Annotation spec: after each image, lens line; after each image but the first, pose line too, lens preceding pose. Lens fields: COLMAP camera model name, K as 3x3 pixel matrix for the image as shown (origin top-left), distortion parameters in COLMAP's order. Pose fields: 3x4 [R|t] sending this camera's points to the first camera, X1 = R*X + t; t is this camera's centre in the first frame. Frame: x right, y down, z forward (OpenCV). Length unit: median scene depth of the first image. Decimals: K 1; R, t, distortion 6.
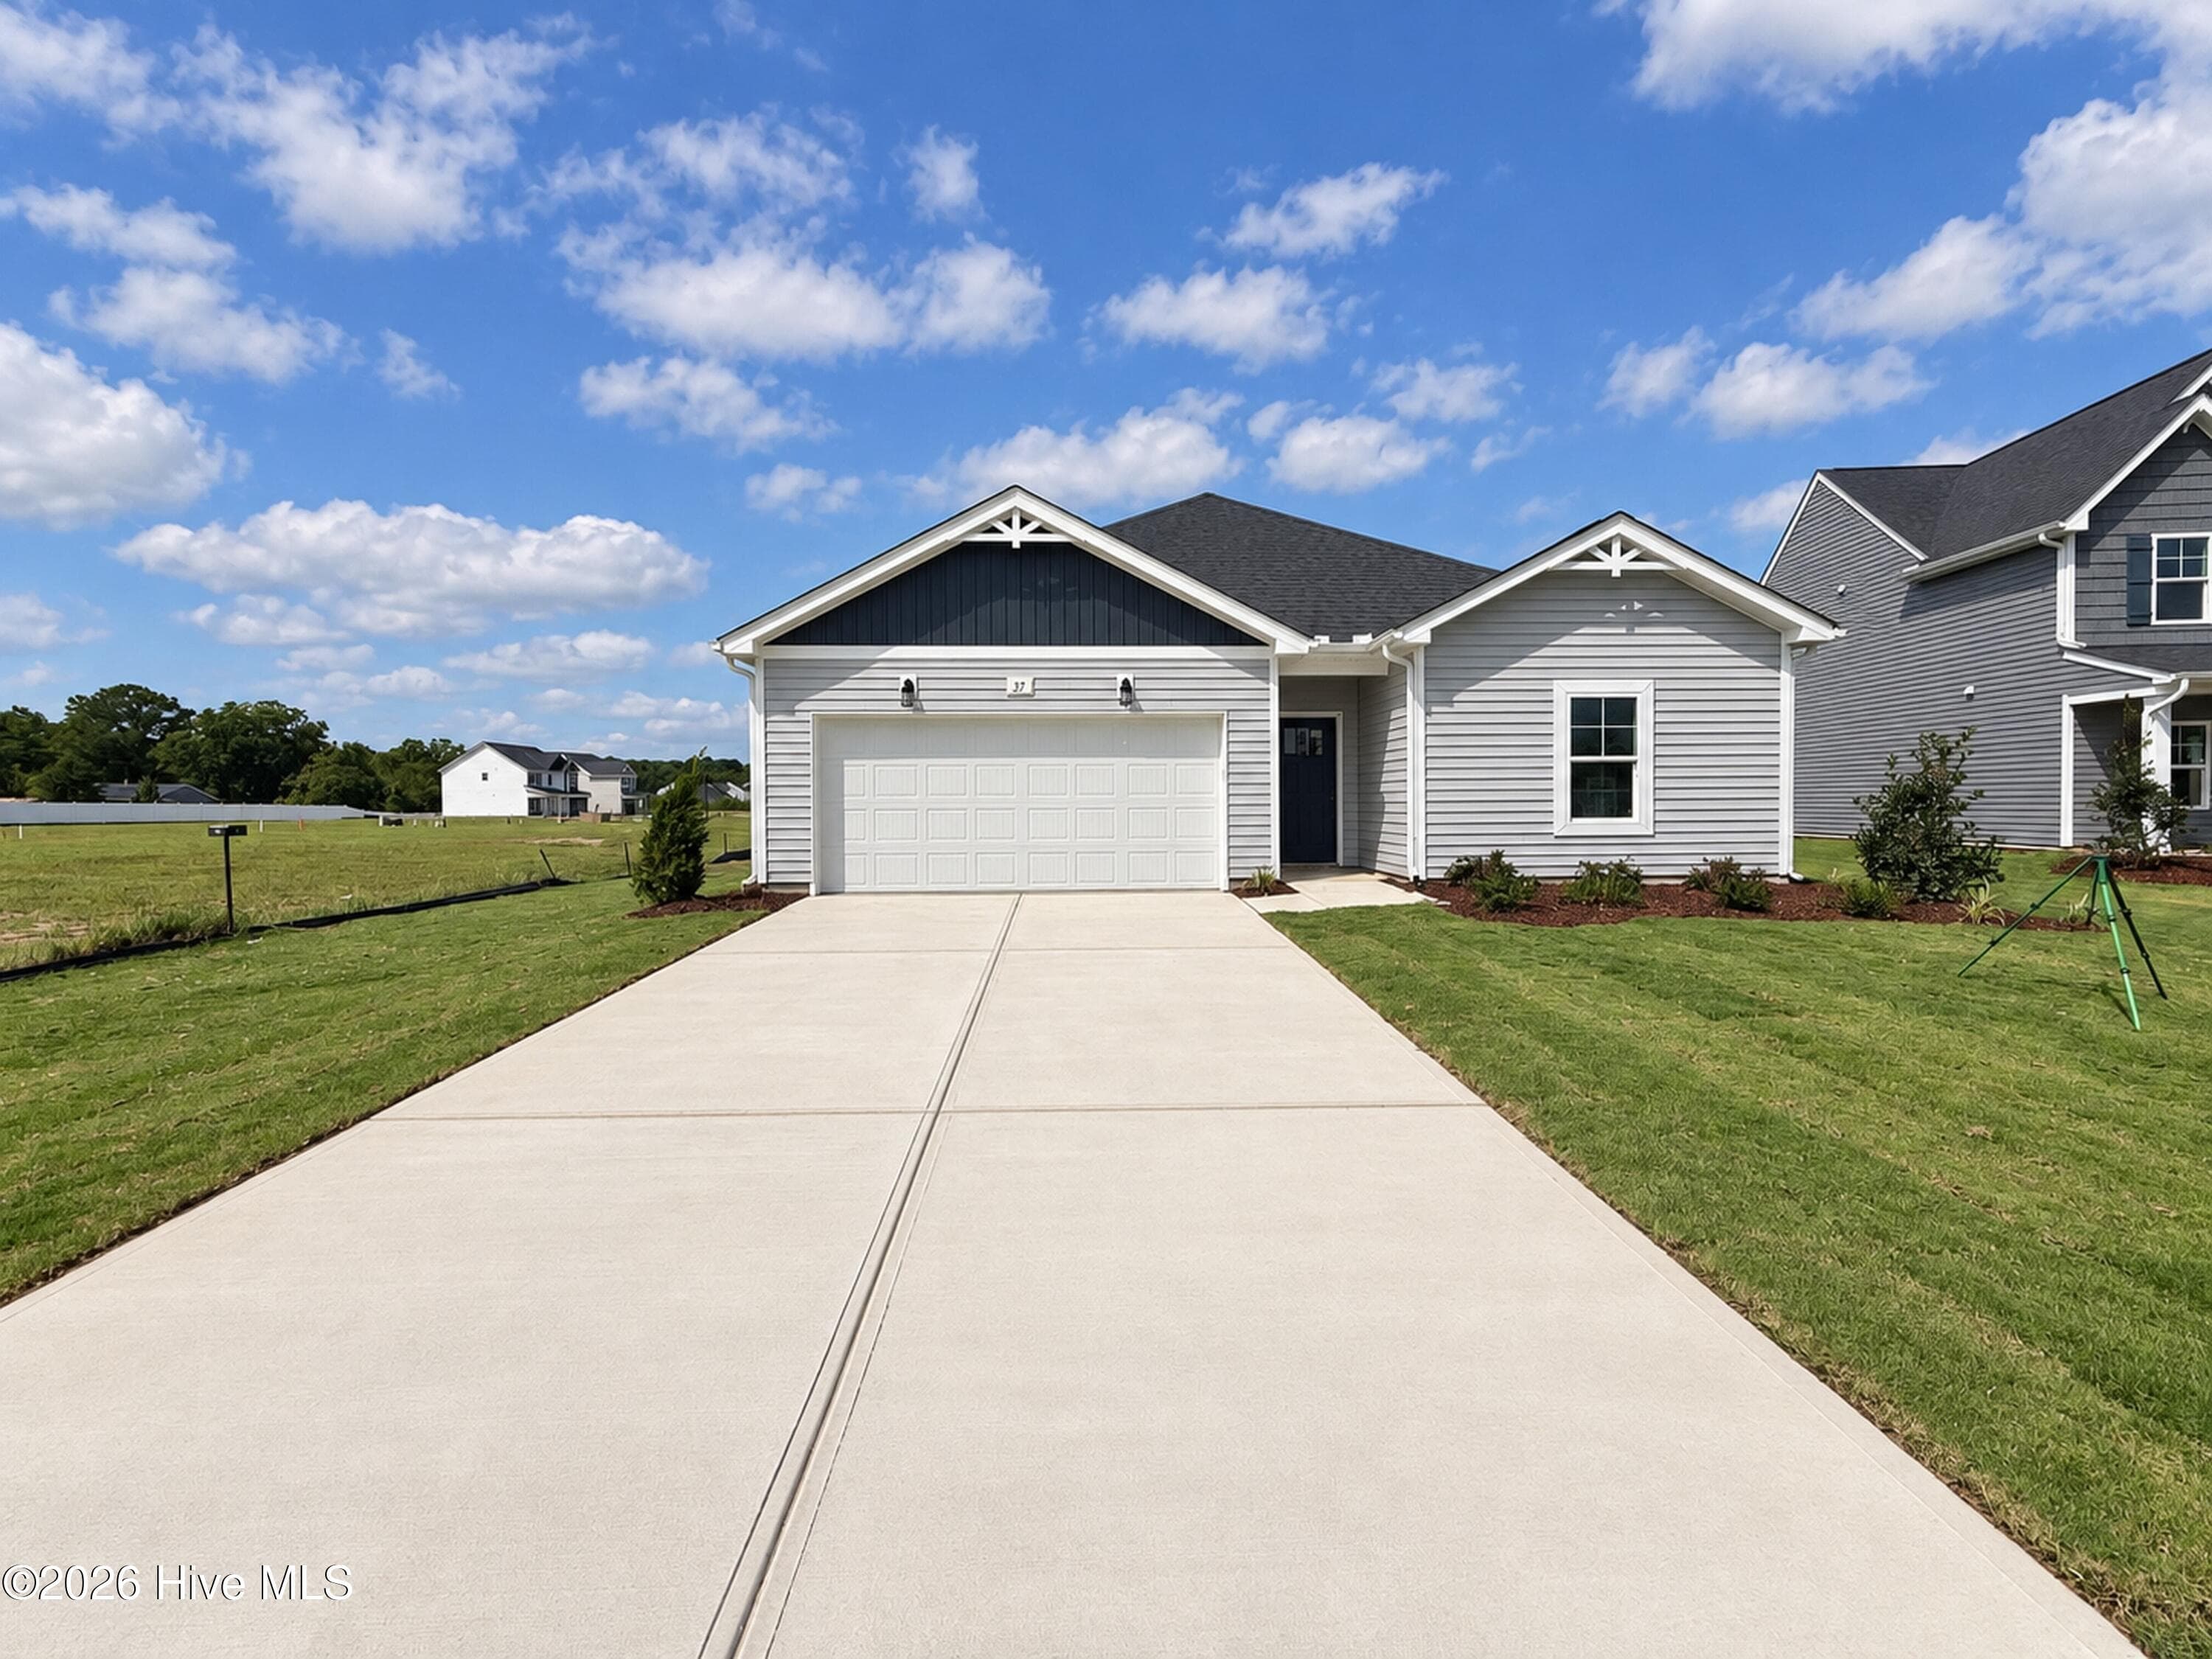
lens RADIAL K [[877.9, 0, 1116.1], [0, 877.9, 836.0], [0, 0, 1]] dist [0.000386, -0.000190]
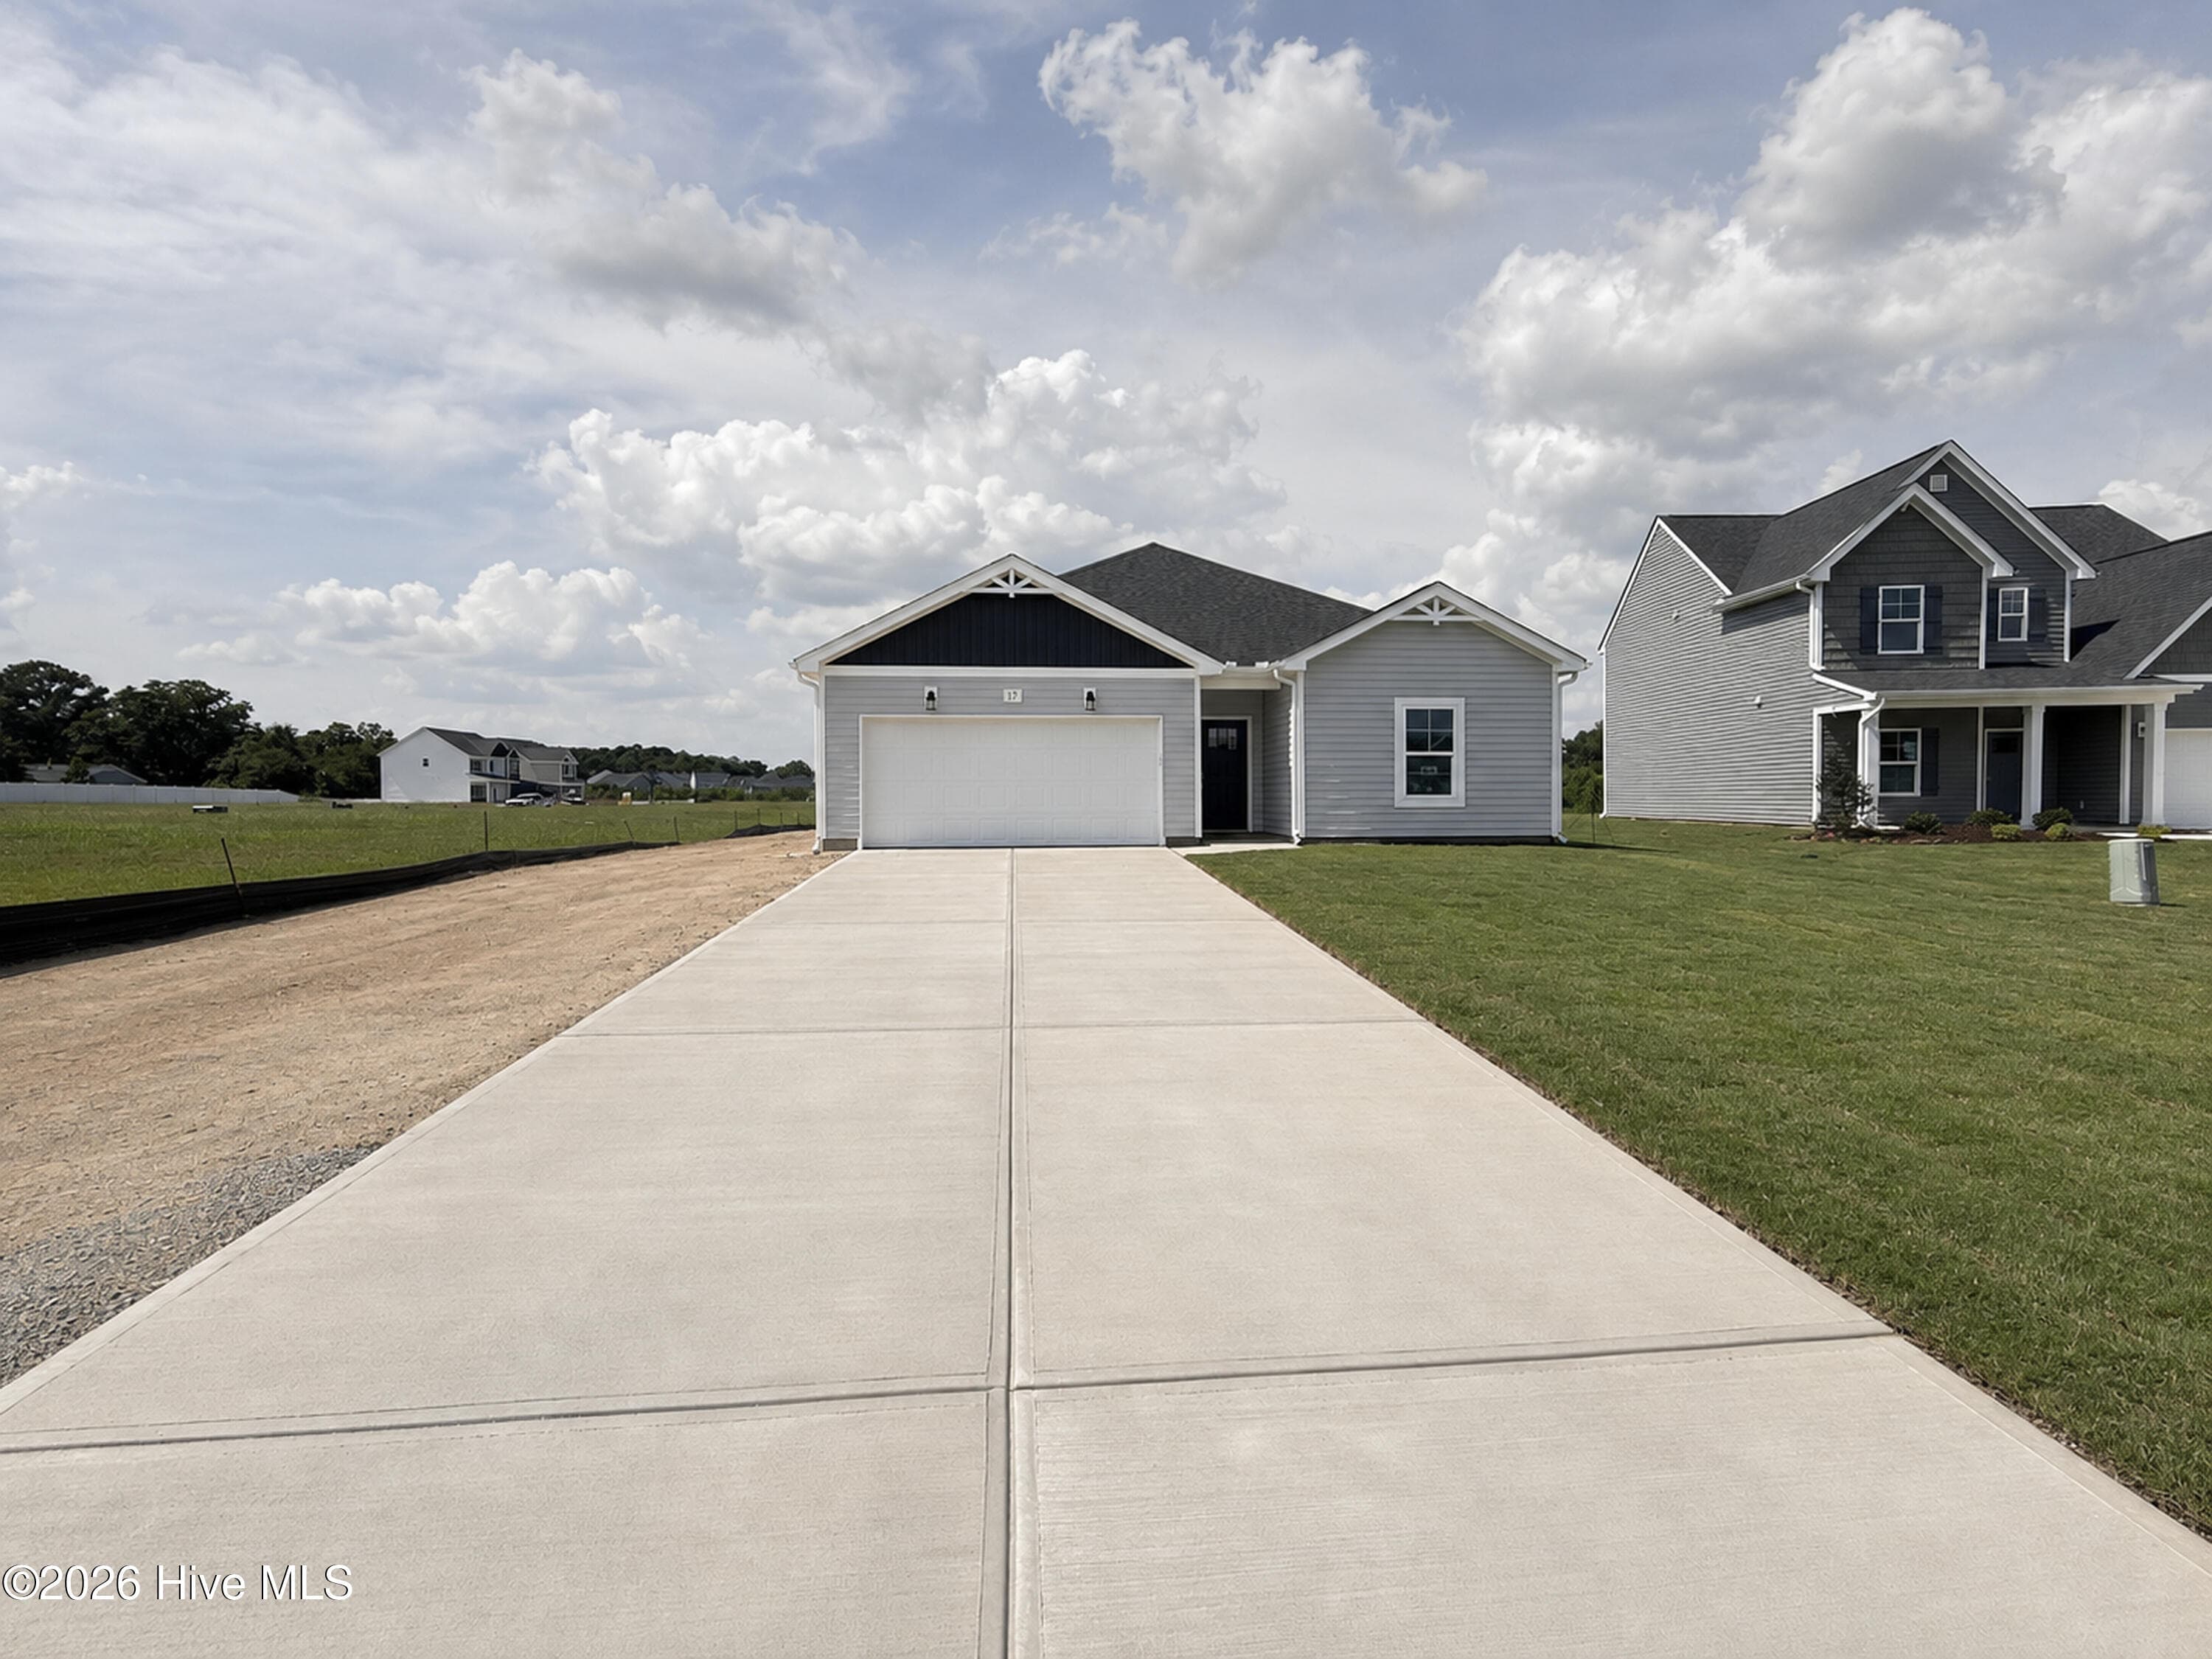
lens RADIAL K [[889.1, 0, 1106.0], [0, 889.1, 829.5], [0, 0, 1]] dist [0.030287, 0.000192]
pose [[0.999273, 0.006233, 0.037617, -0.012199], [-0.006235, 0.999981, -0.000069, 0.030068], [-0.037617, -0.000166, 0.999292, -0.331753]]
